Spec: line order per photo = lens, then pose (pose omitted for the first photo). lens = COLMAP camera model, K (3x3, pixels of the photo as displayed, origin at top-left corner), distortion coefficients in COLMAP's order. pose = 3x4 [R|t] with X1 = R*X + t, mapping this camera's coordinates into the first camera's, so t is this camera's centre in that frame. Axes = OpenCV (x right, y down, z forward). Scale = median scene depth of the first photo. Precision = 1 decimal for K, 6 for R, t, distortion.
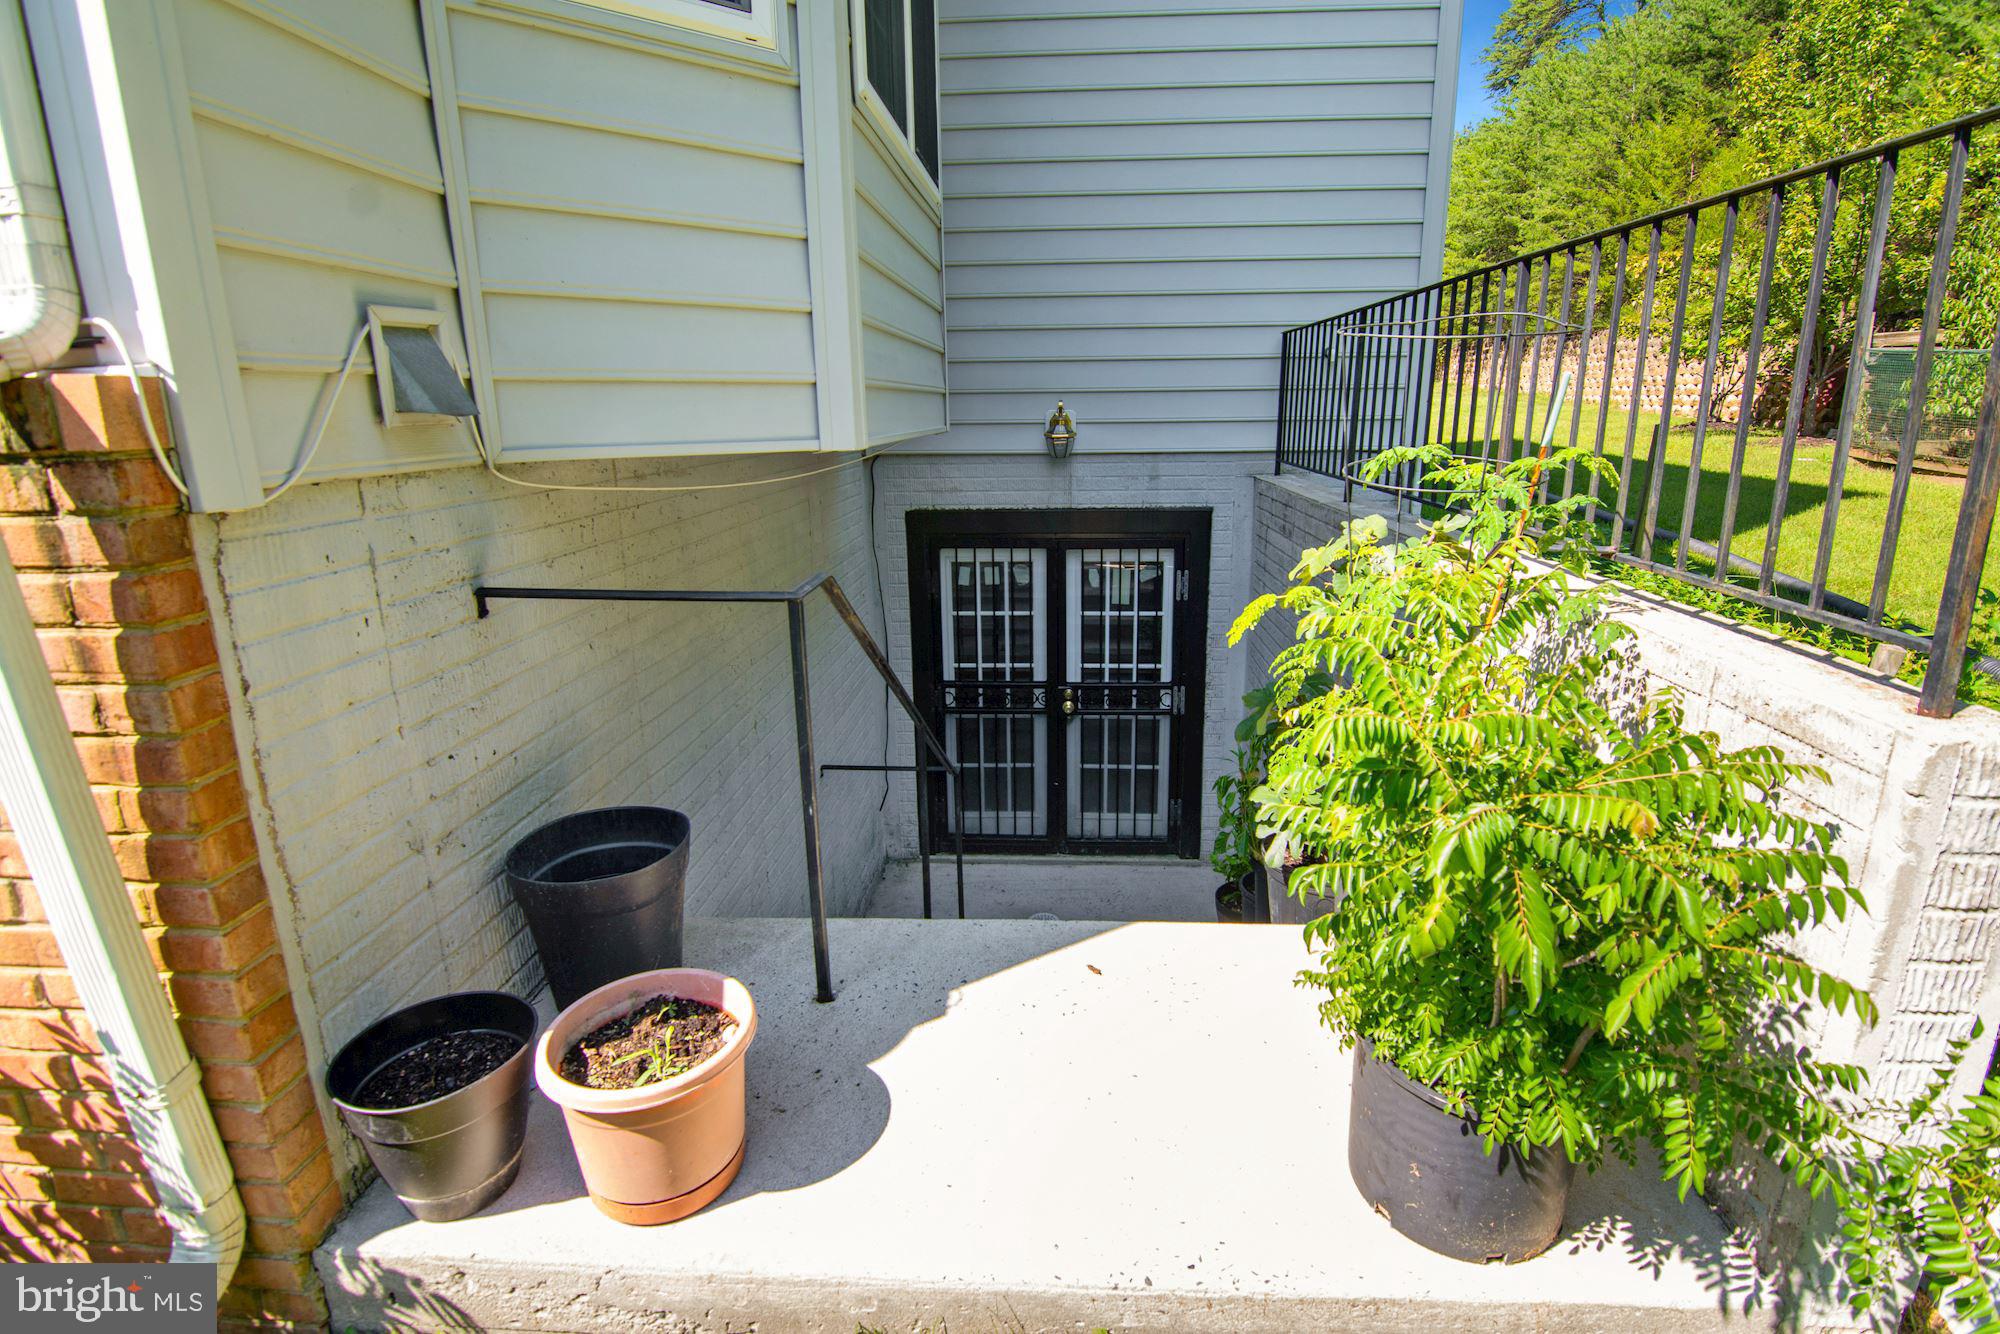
lens RADIAL K [[990.0, 0, 1001.4], [0, 990.0, 639.5], [0, 0, 1]] dist [-0.012522, -0.002085]
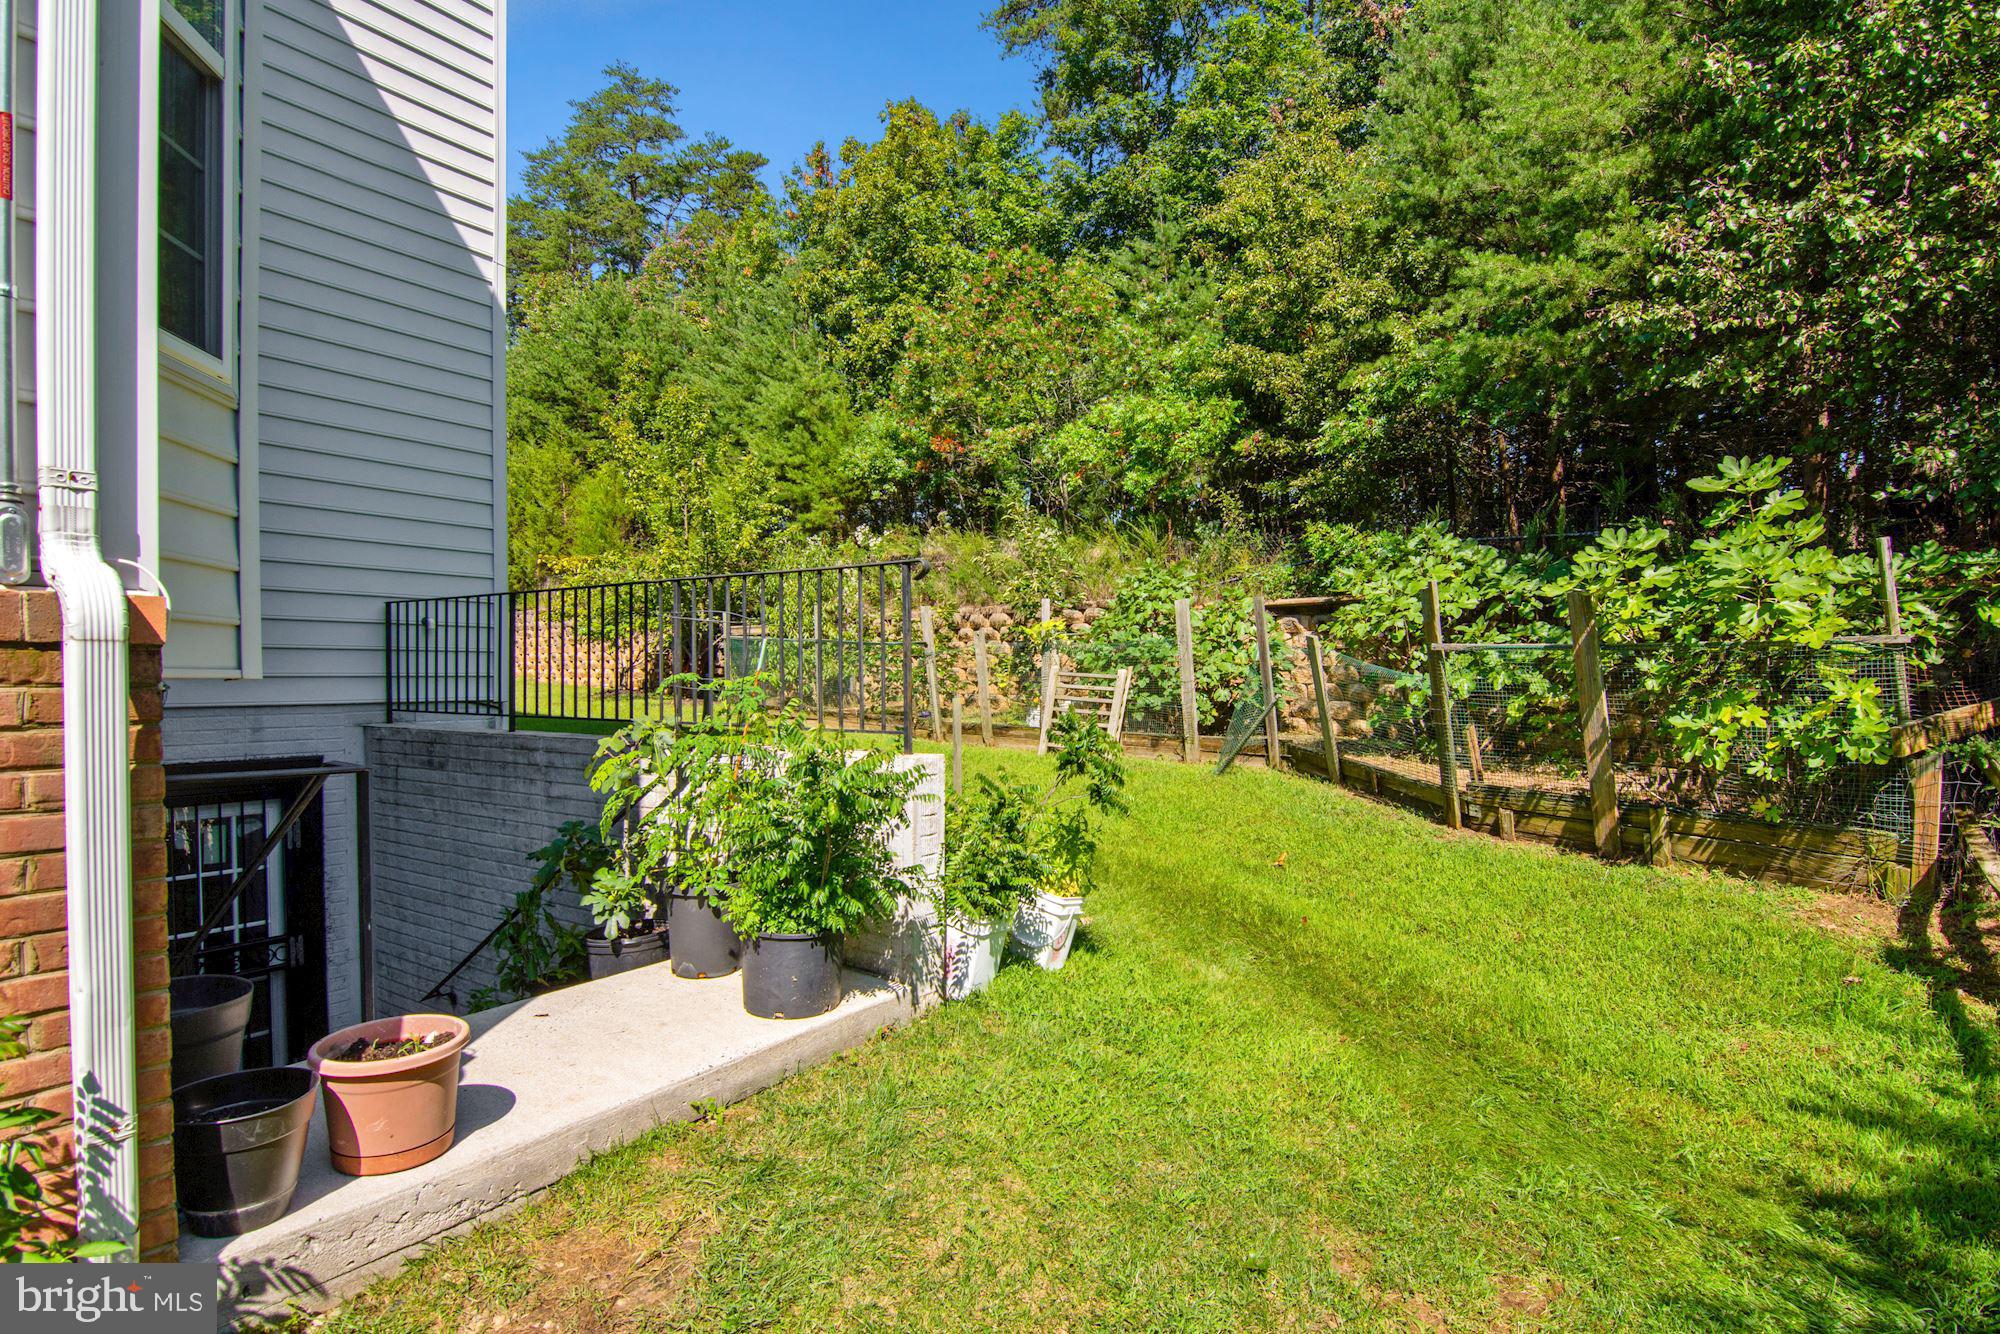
lens RADIAL K [[990.0, 0, 1001.4], [0, 990.0, 639.5], [0, 0, 1]] dist [-0.012522, -0.002085]
pose [[0.534421, 0.038329, 0.844349, -0.300556], [0.191908, 0.967379, -0.165379, 0.060929], [-0.823144, 0.250419, 0.509632, -0.173219]]
